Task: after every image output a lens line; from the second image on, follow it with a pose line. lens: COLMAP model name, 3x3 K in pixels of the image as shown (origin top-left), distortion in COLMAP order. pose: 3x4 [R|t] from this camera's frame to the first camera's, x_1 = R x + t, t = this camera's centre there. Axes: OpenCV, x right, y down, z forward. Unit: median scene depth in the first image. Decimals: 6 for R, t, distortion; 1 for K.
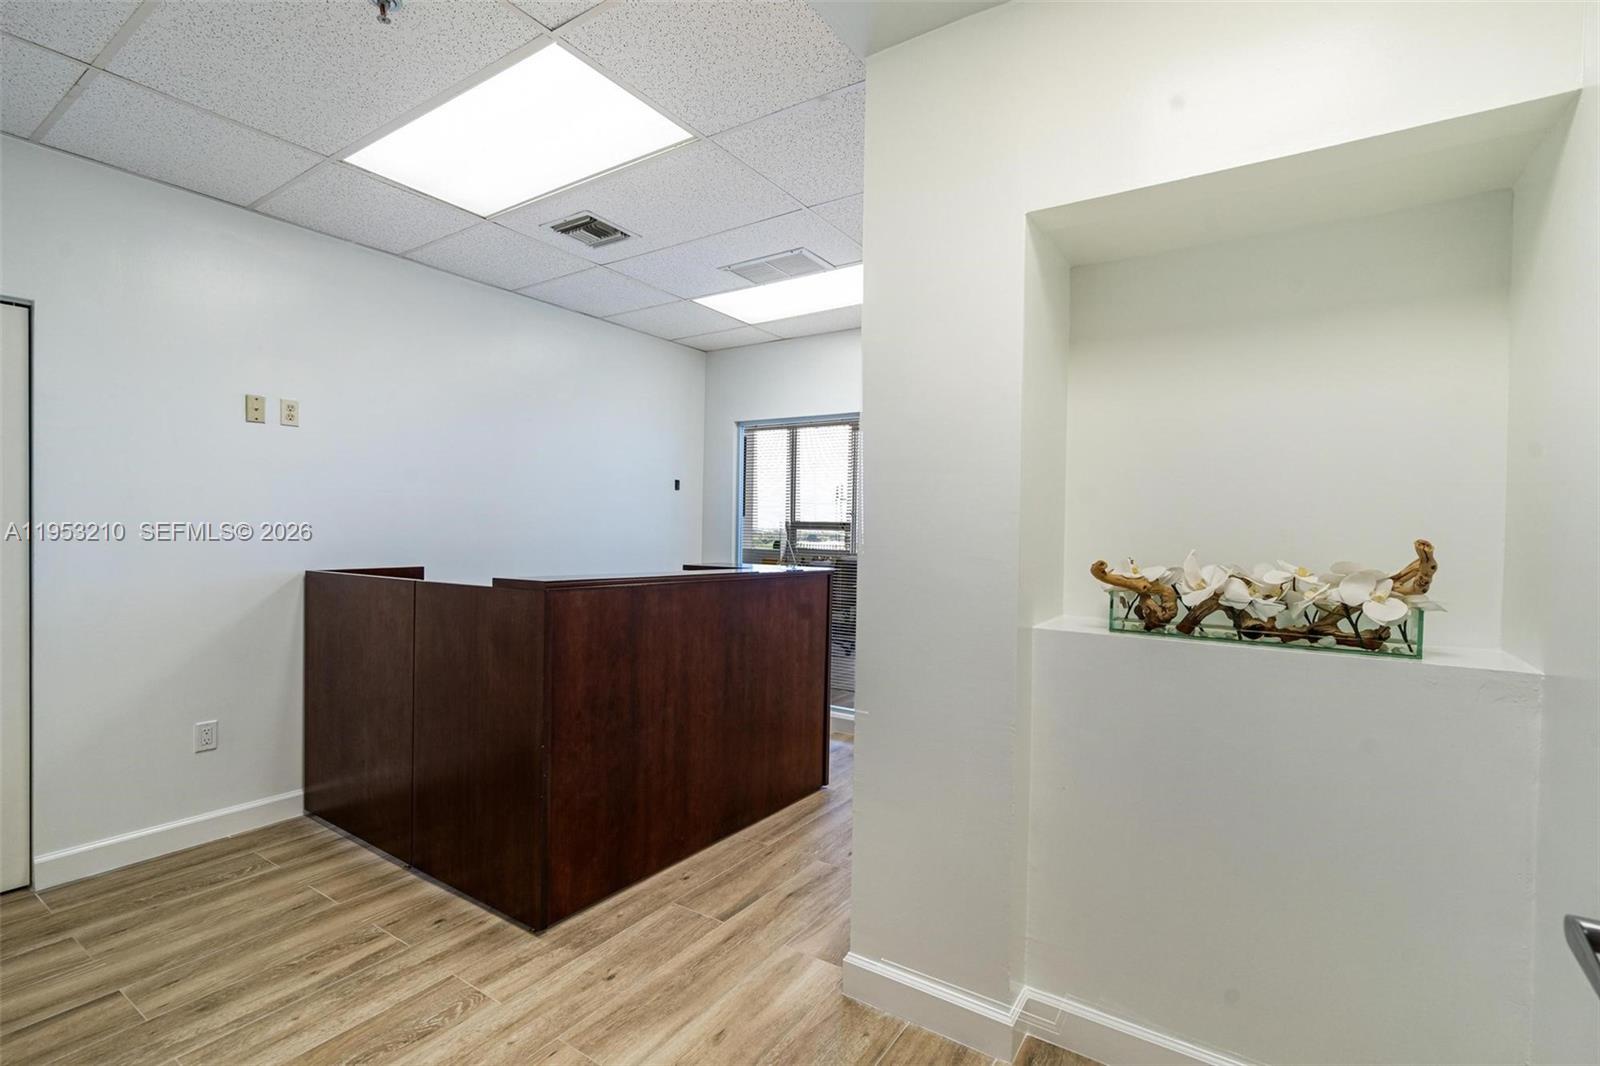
lens RADIAL K [[731.3, 0, 804.0], [0, 731.3, 534.1], [0, 0, 1]] dist [-0.000372, 0.000409]
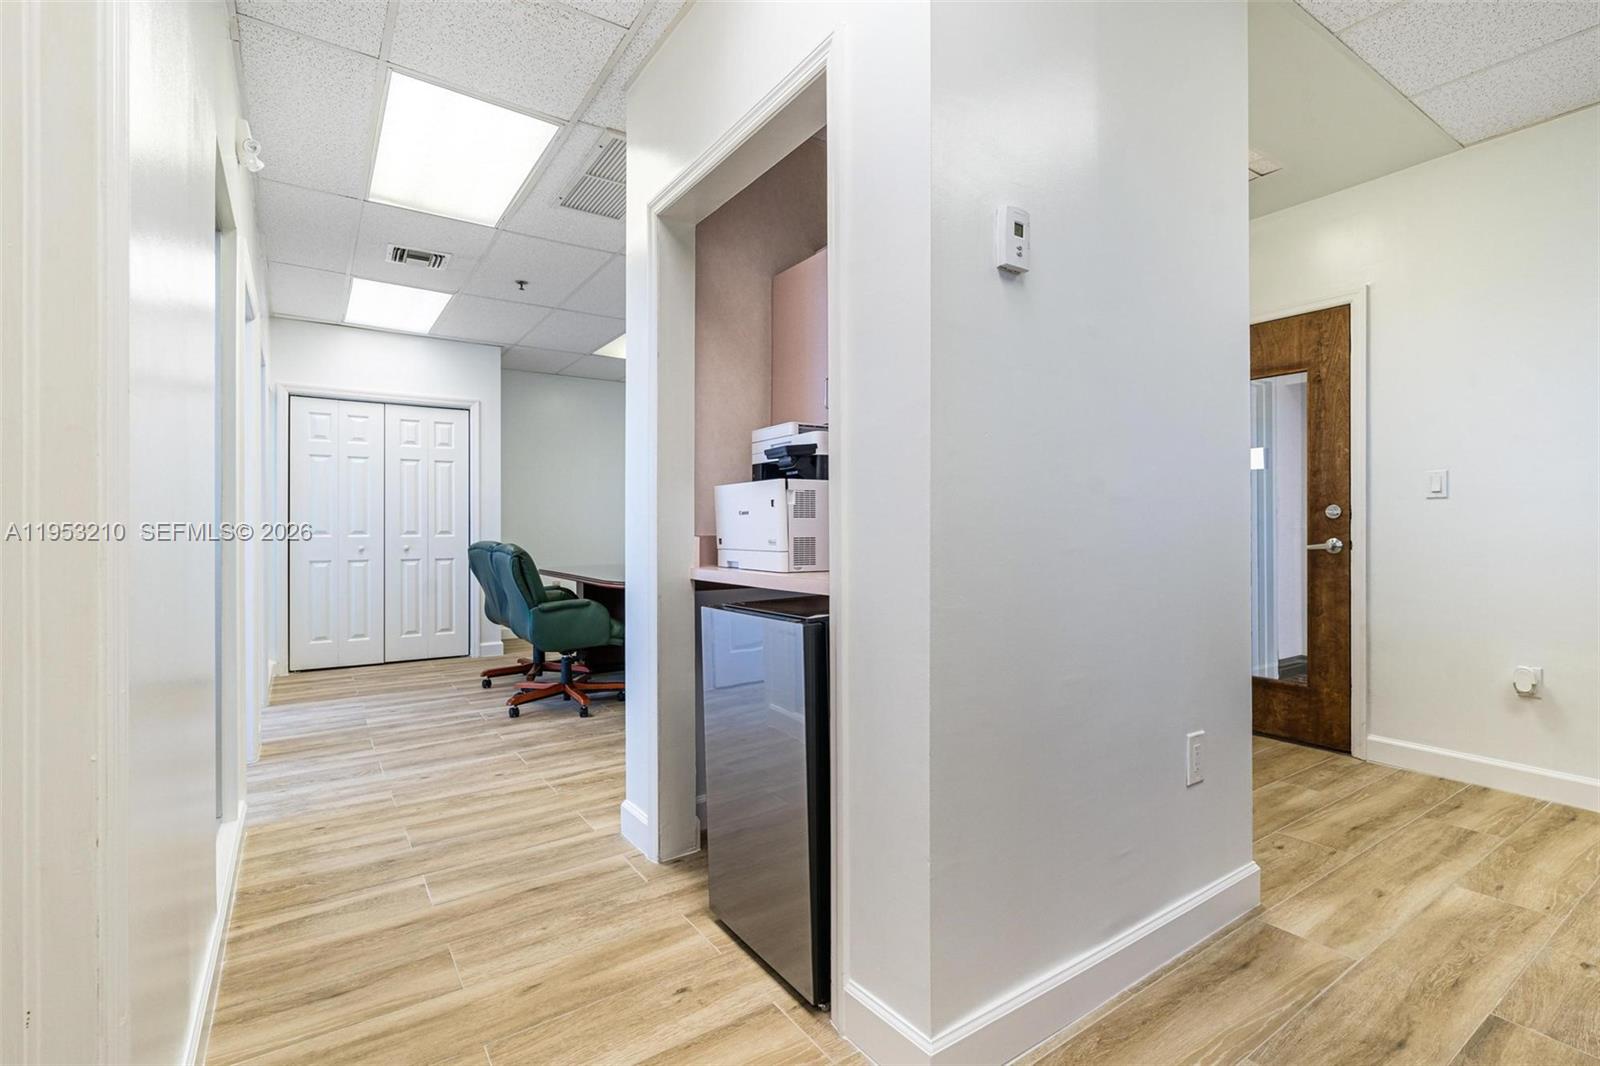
lens RADIAL K [[731.3, 0, 797.7], [0, 731.3, 531.1], [0, 0, 1]] dist [-0.000372, 0.000409]
pose [[-0.920428, -0.011433, 0.390744, 0.185255], [-0.004579, 0.999819, 0.018468, 0.070308], [-0.390884, 0.015209, -0.920314, 1.587059]]
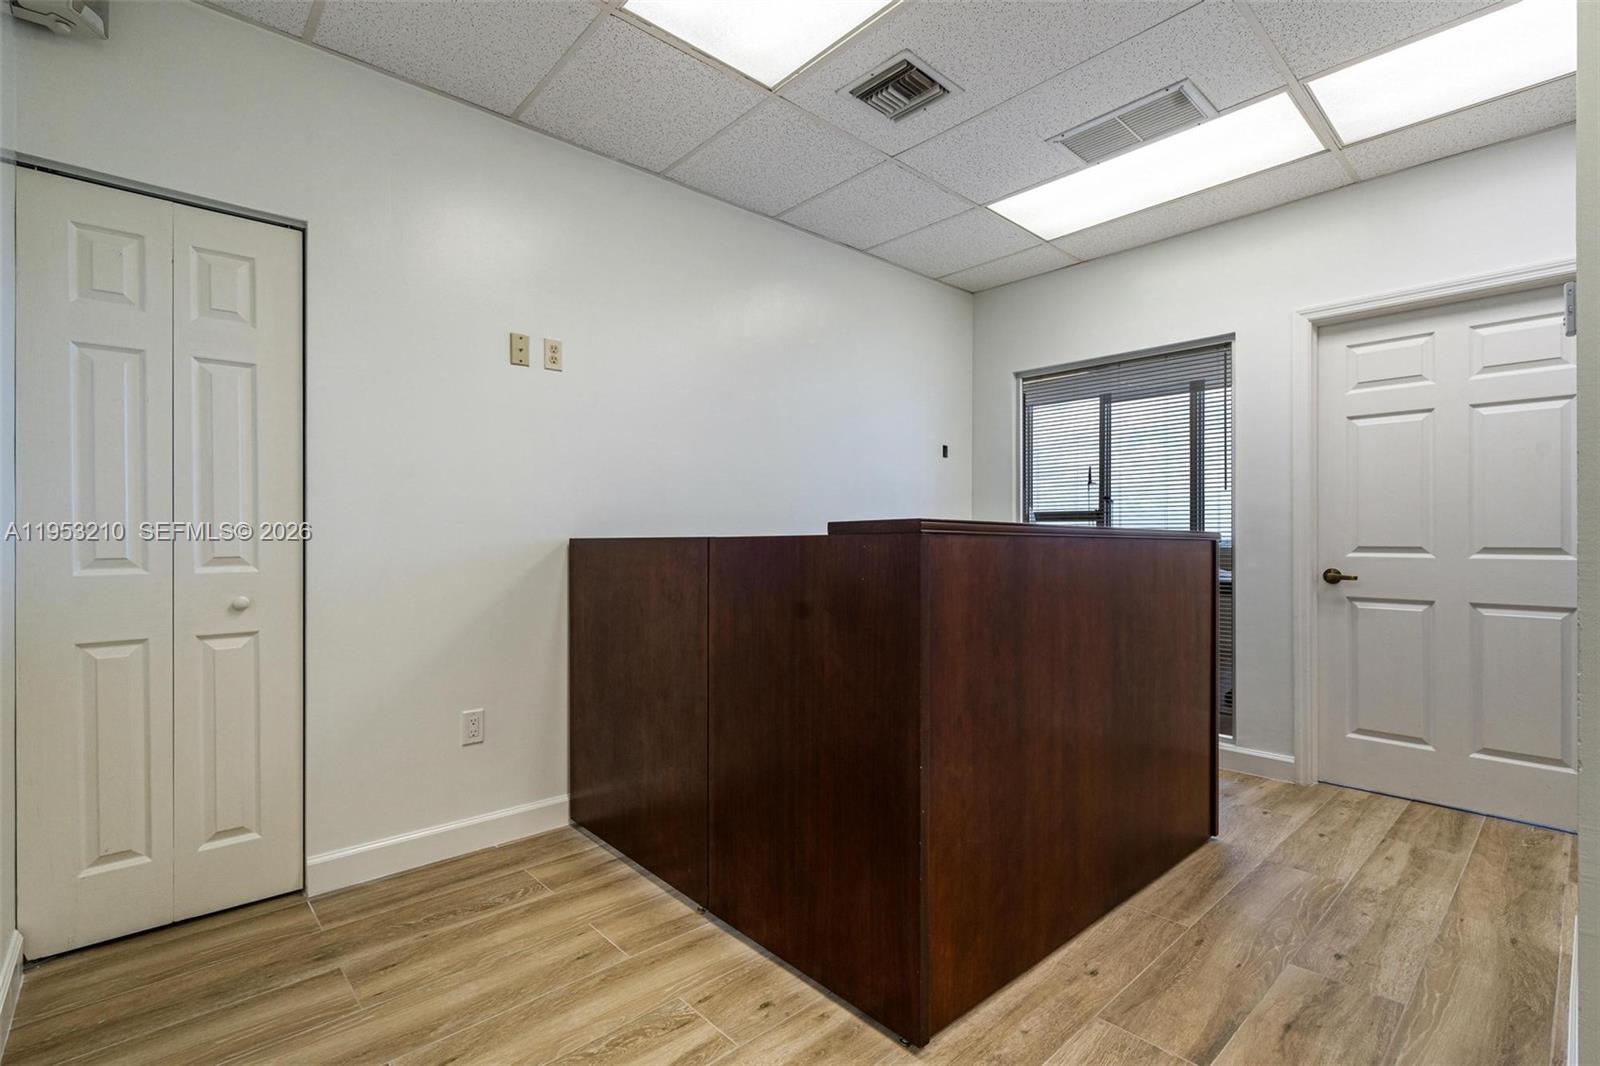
lens RADIAL K [[731.3, 0, 798.1], [0, 731.3, 530.9], [0, 0, 1]] dist [-0.000372, 0.000409]
pose [[0.970385, -0.018071, -0.240886, -0.245960], [0.013214, 0.999676, -0.021763, 0.072654], [0.241201, 0.017936, 0.970309, 0.264962]]
